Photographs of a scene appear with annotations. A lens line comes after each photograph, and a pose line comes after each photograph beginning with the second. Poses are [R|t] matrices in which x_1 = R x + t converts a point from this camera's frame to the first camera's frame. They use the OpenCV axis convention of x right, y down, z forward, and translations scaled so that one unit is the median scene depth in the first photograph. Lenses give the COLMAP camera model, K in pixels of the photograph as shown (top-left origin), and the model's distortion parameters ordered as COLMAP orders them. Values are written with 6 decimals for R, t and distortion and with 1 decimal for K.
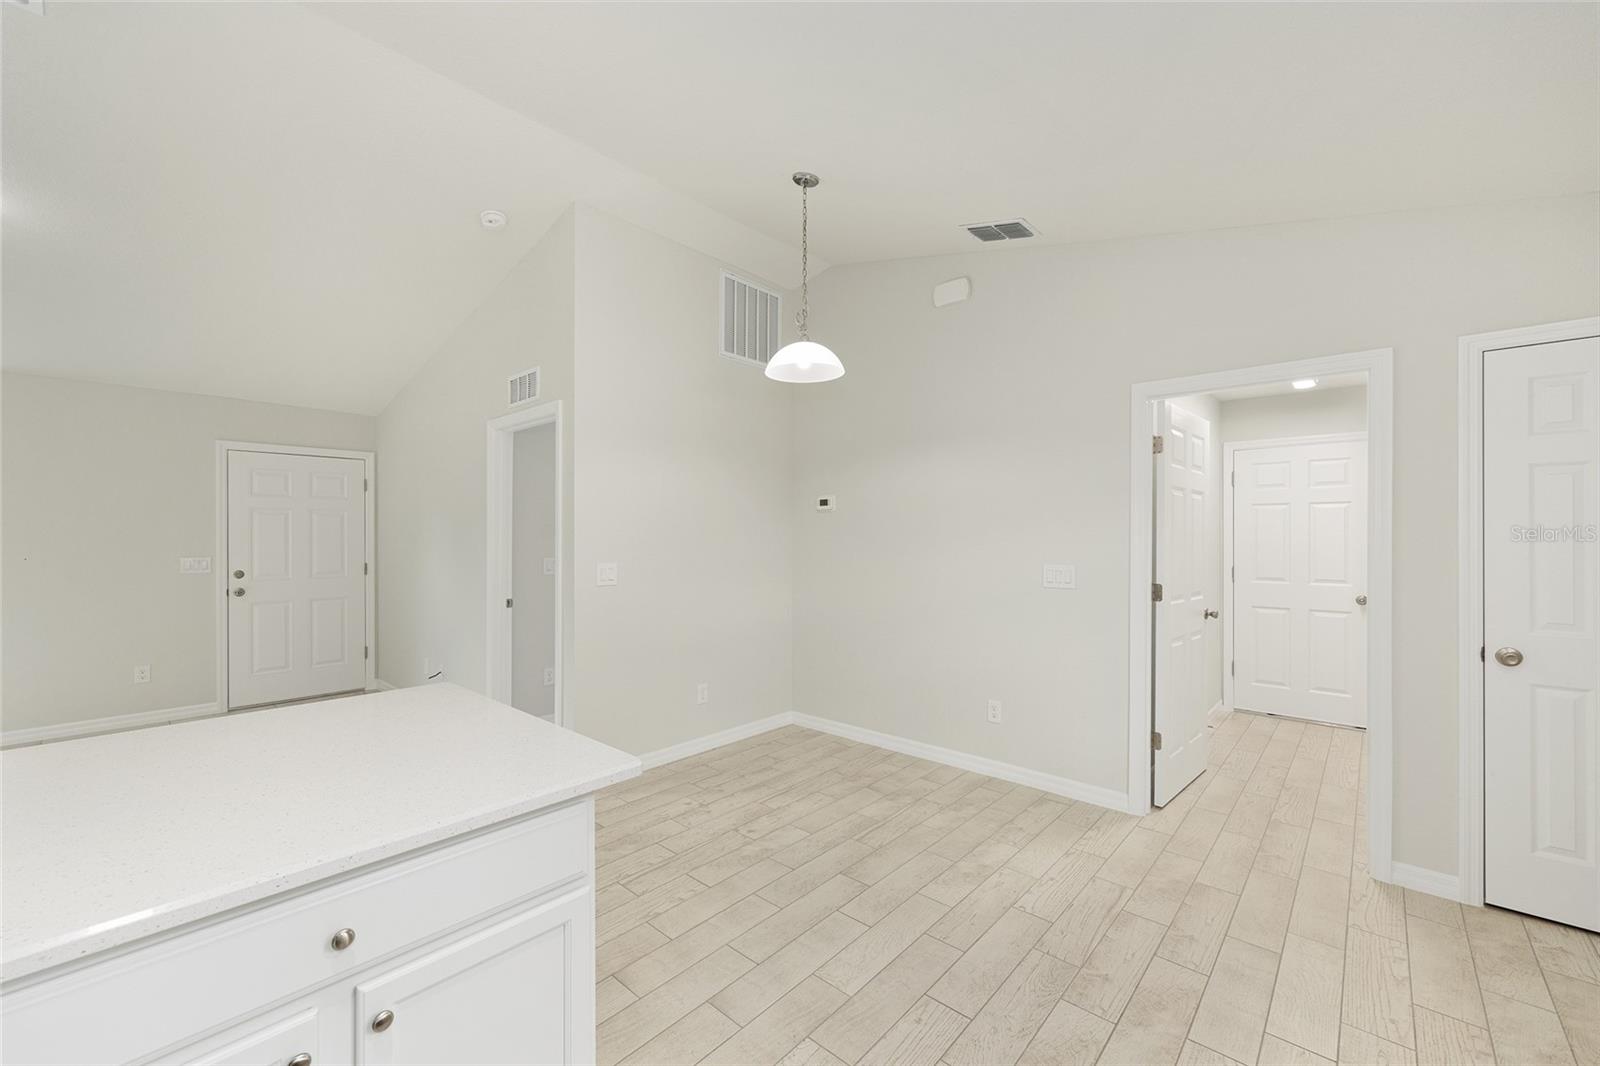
lens RADIAL K [[640.3, 0, 798.7], [0, 640.3, 534.9], [0, 0, 1]] dist [-0.002833, 0.001621]
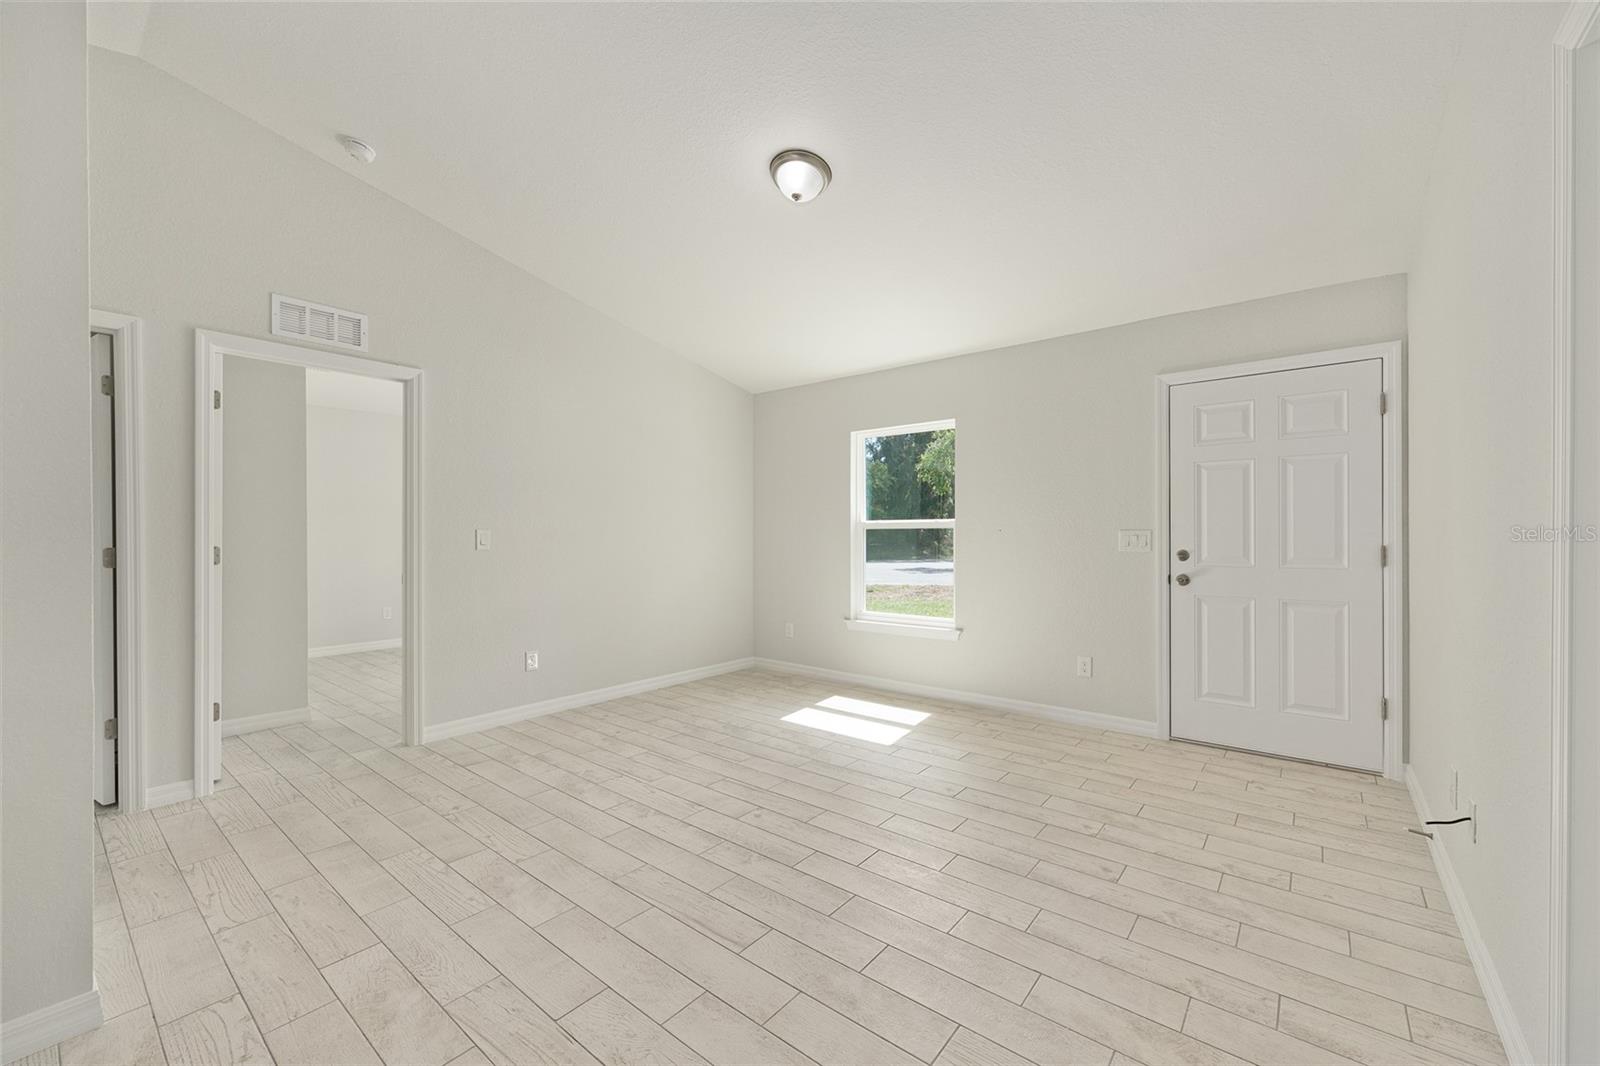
lens RADIAL K [[640.3, 0, 801.9], [0, 640.3, 533.4], [0, 0, 1]] dist [-0.002833, 0.001621]
pose [[0.056790, 0.000337, -0.998386, -0.253730], [0.003848, 0.999992, 0.000556, 0.049869], [0.998379, -0.003874, 0.056789, 0.754271]]
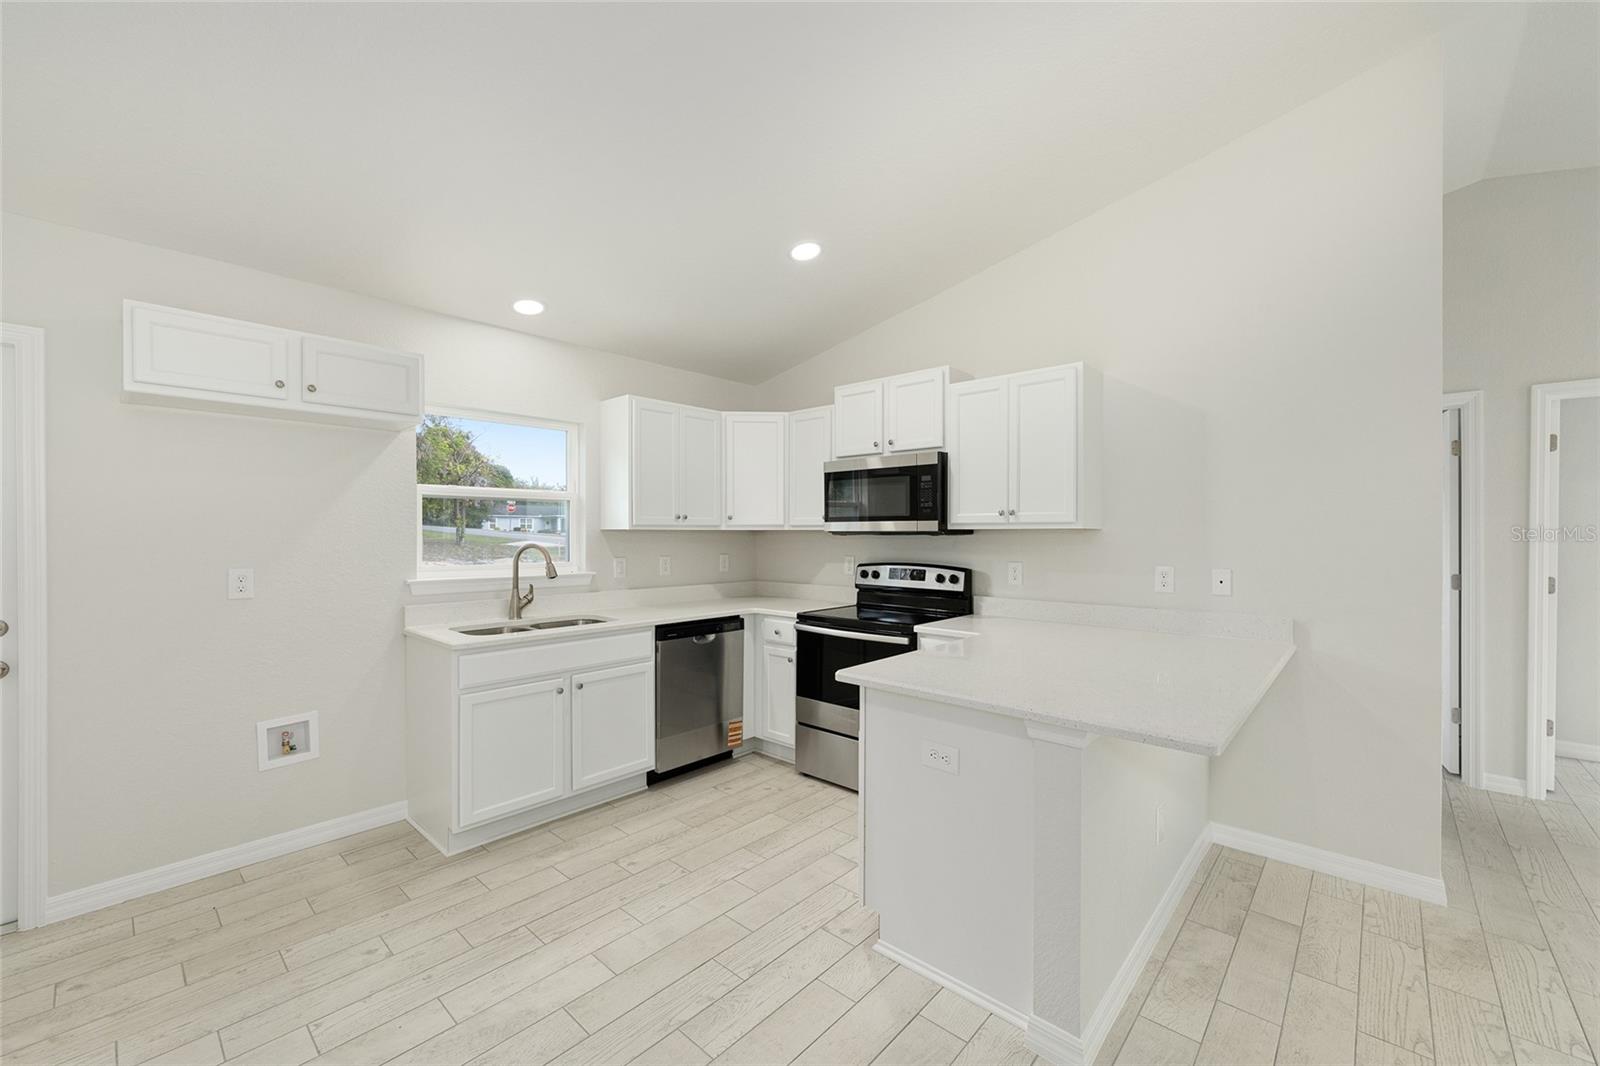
lens RADIAL K [[640.3, 0, 800.1], [0, 640.3, 535.5], [0, 0, 1]] dist [-0.002833, 0.001621]
pose [[-0.999999, -0.000317, 0.001166, -0.055790], [-0.000315, 0.999998, 0.001943, 0.002153], [-0.001167, 0.001943, -0.999997, 0.956743]]
